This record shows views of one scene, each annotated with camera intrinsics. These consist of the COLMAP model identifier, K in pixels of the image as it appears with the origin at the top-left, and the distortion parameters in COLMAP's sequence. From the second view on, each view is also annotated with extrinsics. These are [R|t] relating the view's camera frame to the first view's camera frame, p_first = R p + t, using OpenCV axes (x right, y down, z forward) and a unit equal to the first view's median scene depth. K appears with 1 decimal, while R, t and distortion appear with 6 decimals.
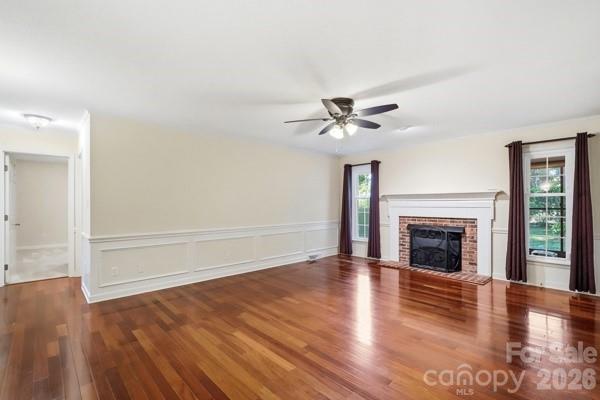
lens RADIAL K [[274.0, 0, 305.4], [0, 274.0, 202.1], [0, 0, 1]] dist [0.001717, 0.000016]
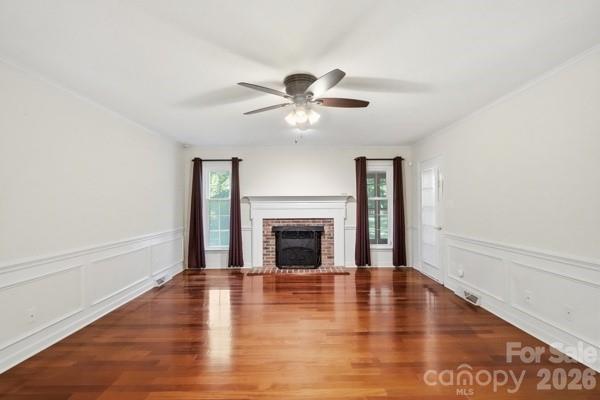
lens RADIAL K [[267.5, 0, 300.0], [0, 267.5, 200.0], [0, 0, 1]] dist [0.035560, 0.000041]
pose [[0.685413, 0.012823, 0.728042, -0.287627], [0.000081, 0.999844, -0.017686, 0.002419], [-0.728155, 0.012181, 0.685305, 0.296040]]
